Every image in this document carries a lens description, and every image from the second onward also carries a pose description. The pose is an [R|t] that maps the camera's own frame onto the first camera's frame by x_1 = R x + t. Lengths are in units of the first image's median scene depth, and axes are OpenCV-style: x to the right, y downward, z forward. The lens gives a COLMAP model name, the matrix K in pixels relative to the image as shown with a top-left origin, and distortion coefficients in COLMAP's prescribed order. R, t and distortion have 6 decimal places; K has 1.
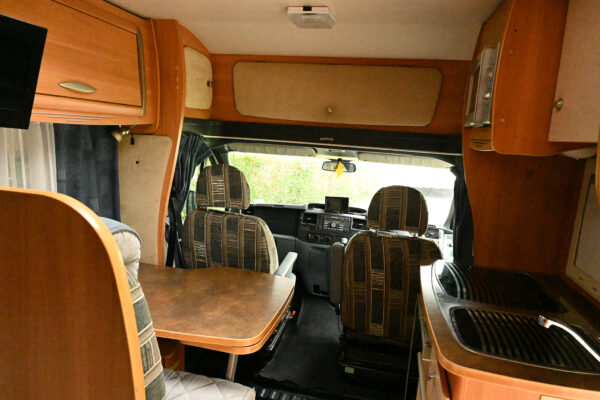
lens RADIAL K [[401.7, 0, 298.8], [0, 401.7, 197.4], [0, 0, 1]] dist [0.008609, -0.007881]
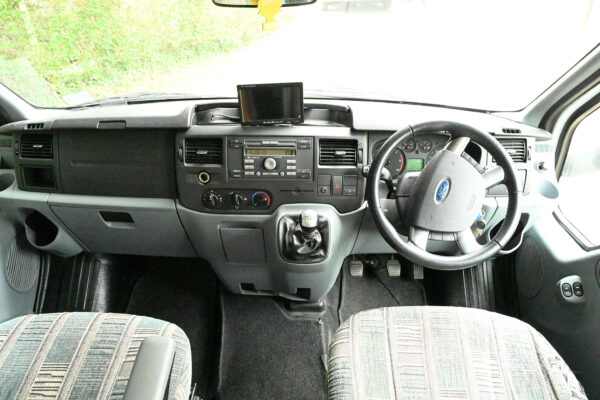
lens RADIAL K [[401.7, 0, 298.8], [0, 401.7, 197.4], [0, 0, 1]] dist [0.008609, -0.007881]
pose [[0.973739, -0.169511, 0.151981, 0.049197], [0.092261, 0.904091, 0.417262, -0.056448], [-0.208135, -0.392282, 0.895988, 0.637602]]
